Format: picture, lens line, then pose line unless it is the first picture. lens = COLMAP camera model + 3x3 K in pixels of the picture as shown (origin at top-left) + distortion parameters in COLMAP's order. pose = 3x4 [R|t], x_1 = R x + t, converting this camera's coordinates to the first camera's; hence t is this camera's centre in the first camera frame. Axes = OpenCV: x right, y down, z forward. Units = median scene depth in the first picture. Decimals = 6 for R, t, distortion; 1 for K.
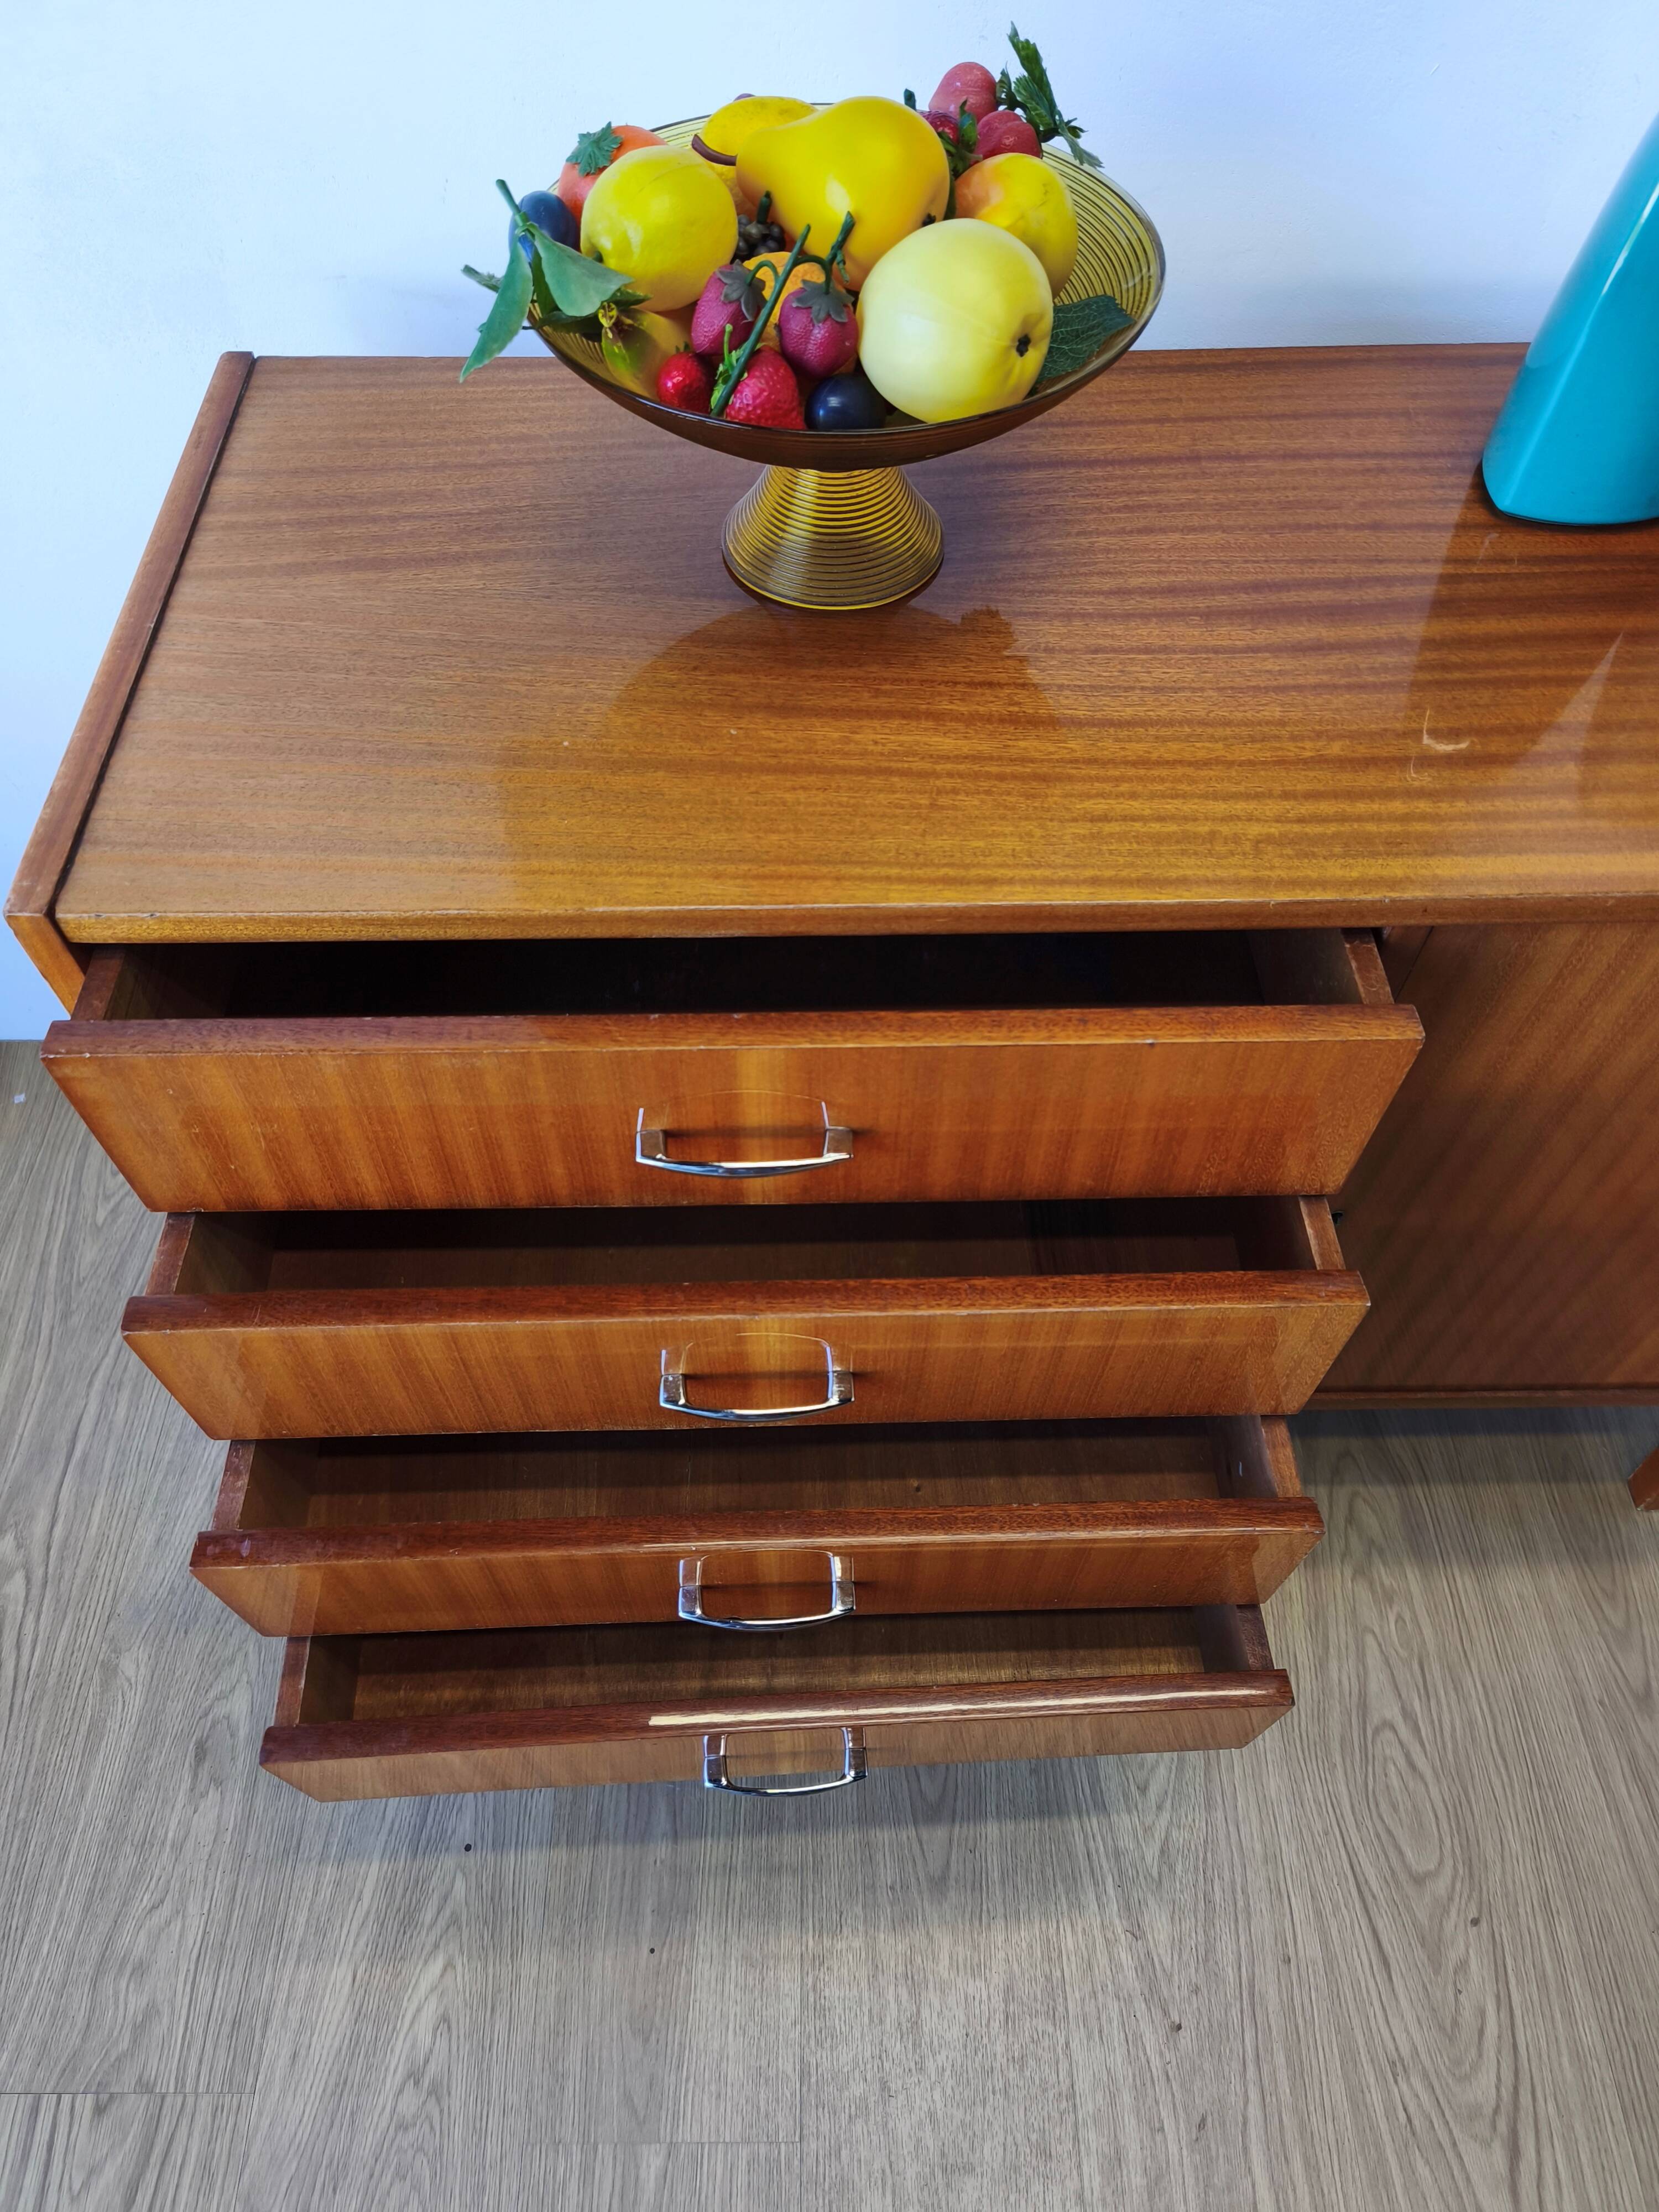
lens RADIAL K [[1462.6, 0, 817.7], [0, 1462.6, 1100.5], [0, 0, 1]] dist [0.097353, -0.088683]
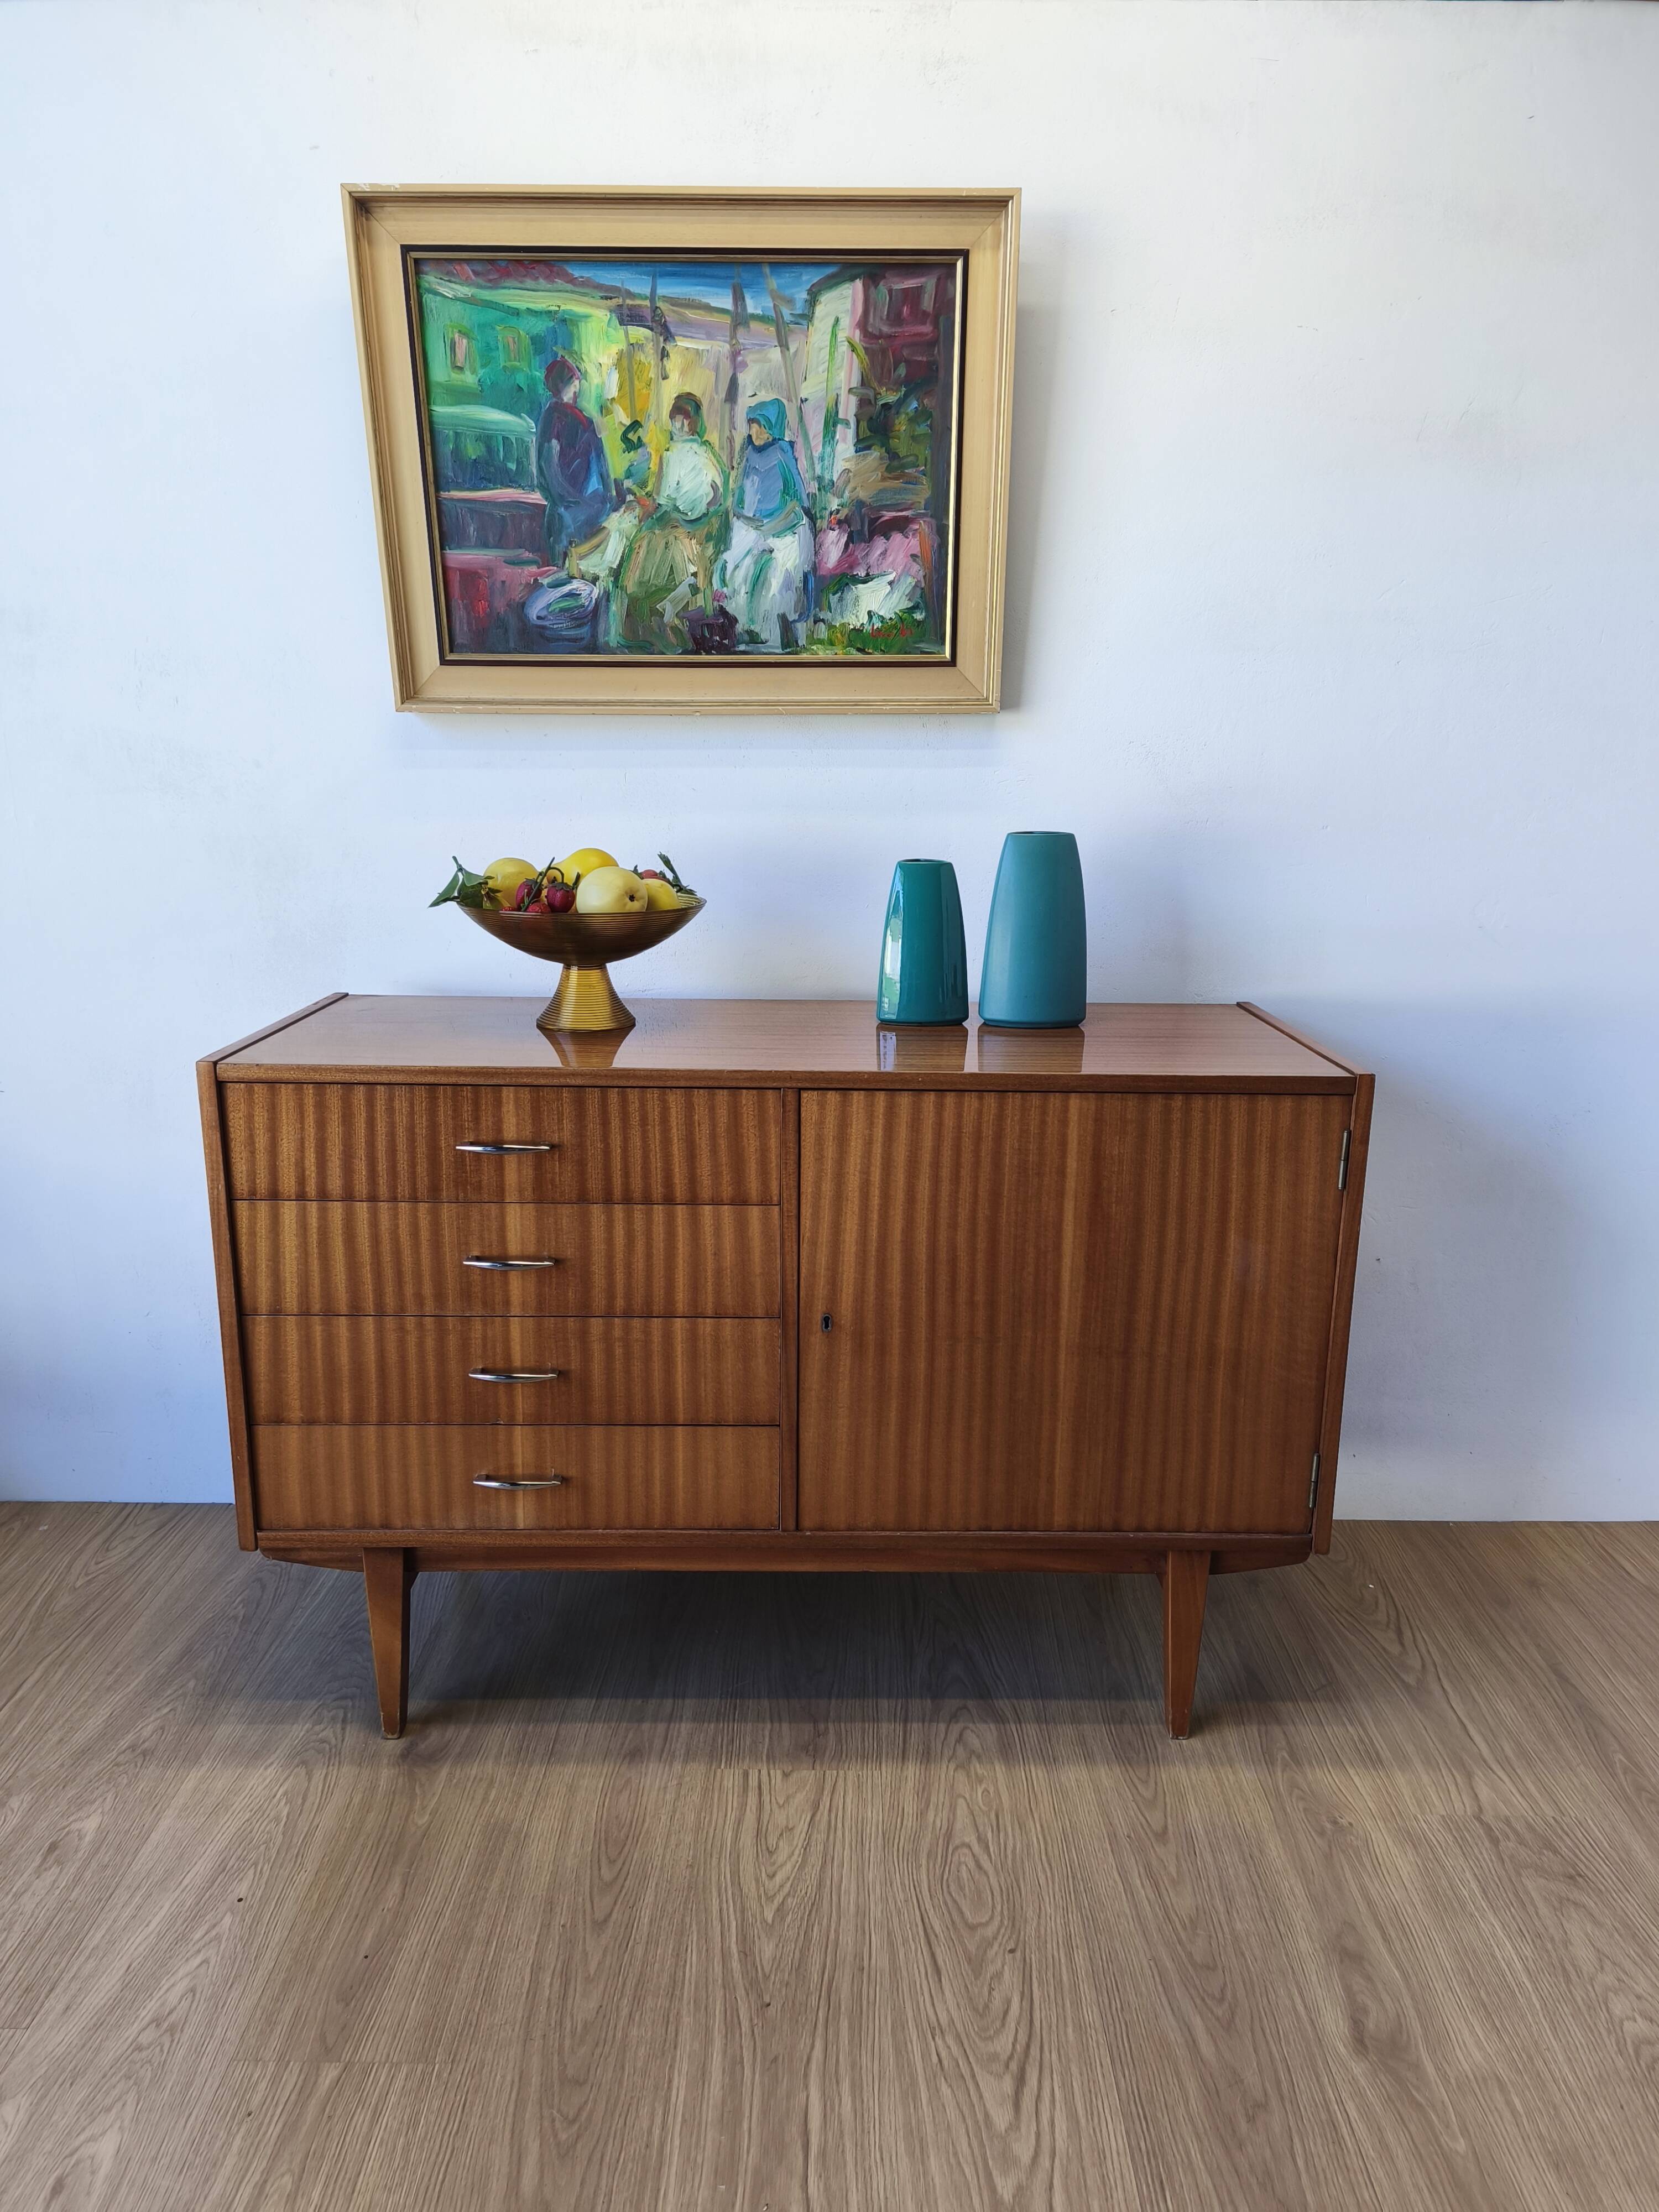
lens RADIAL K [[1460.6, 0, 829.3], [0, 1460.6, 1120.8], [0, 0, 1]] dist [0.086383, -0.077362]
pose [[0.999884, 0.014527, -0.004625, 0.276543], [-0.014061, 0.761522, -0.647987, 0.832785], [-0.005892, 0.647977, 0.761637, -0.431036]]
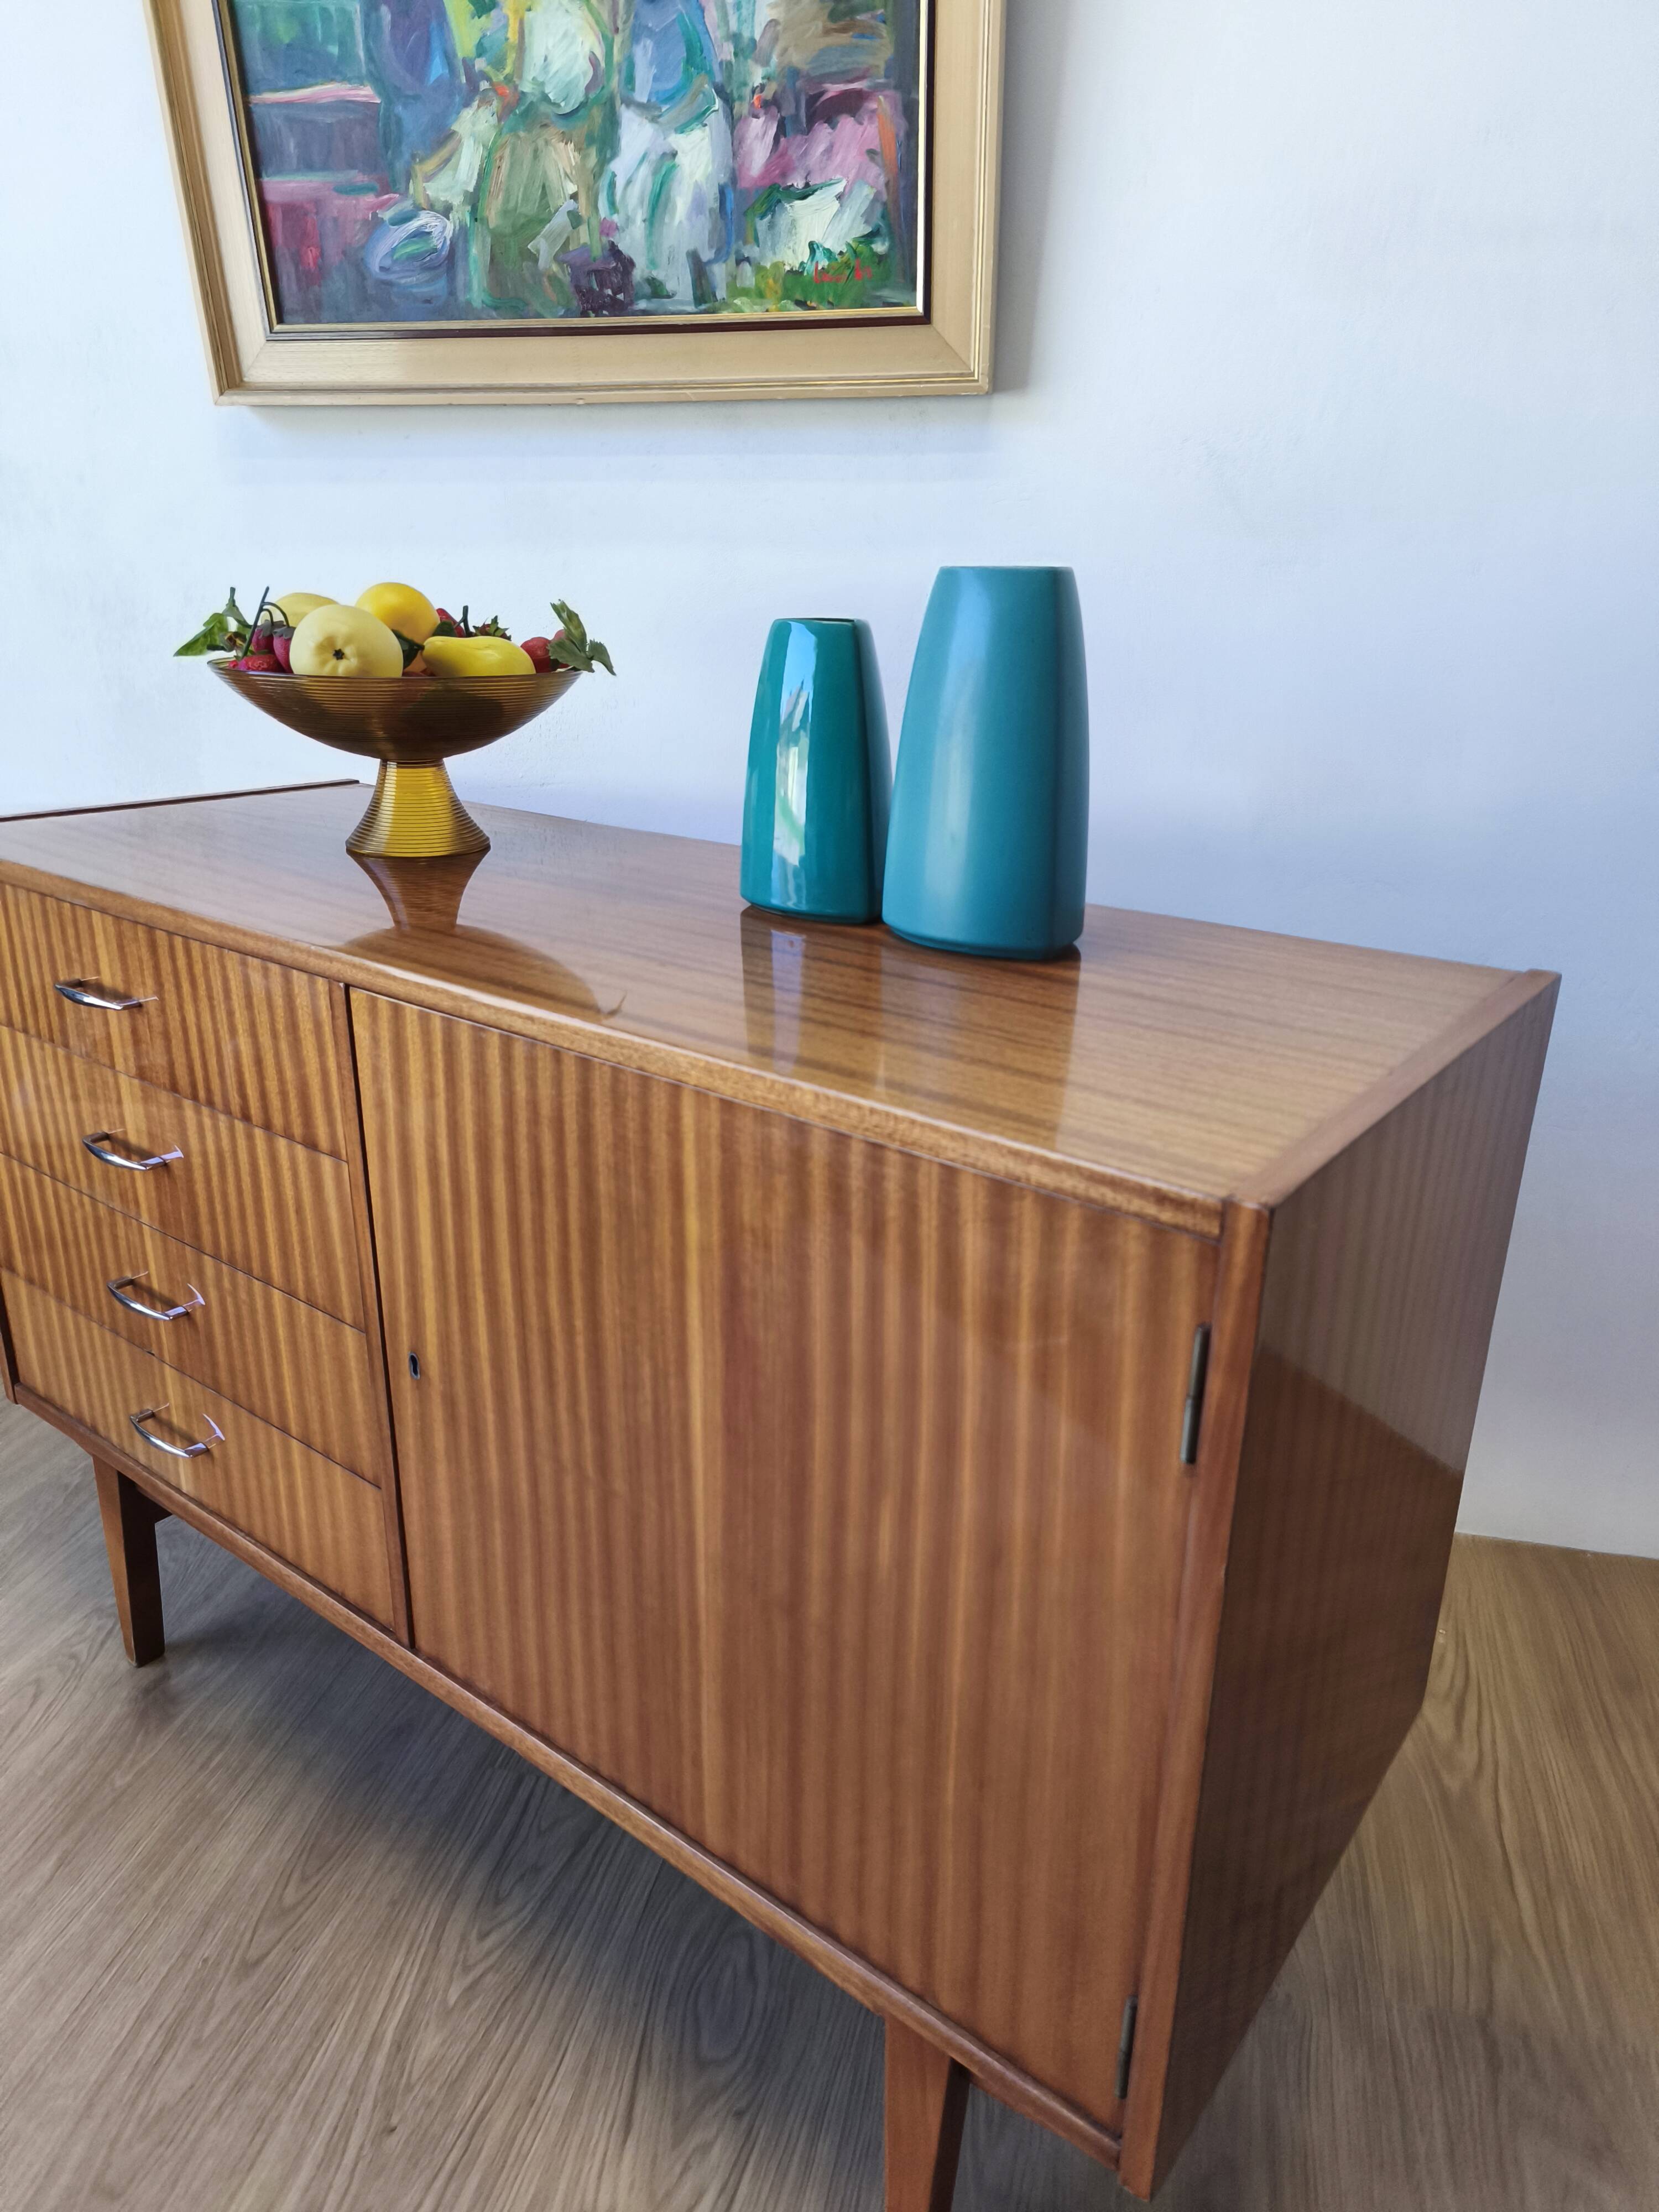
lens RADIAL K [[1458.9, 0, 816.8], [0, 1458.9, 1118.3], [0, 0, 1]] dist [0.099111, -0.089974]
pose [[0.975330, 0.091126, -0.201066, 0.616580], [-0.187690, 0.821780, -0.538006, 0.530223], [0.116205, 0.562472, 0.818610, -0.116887]]
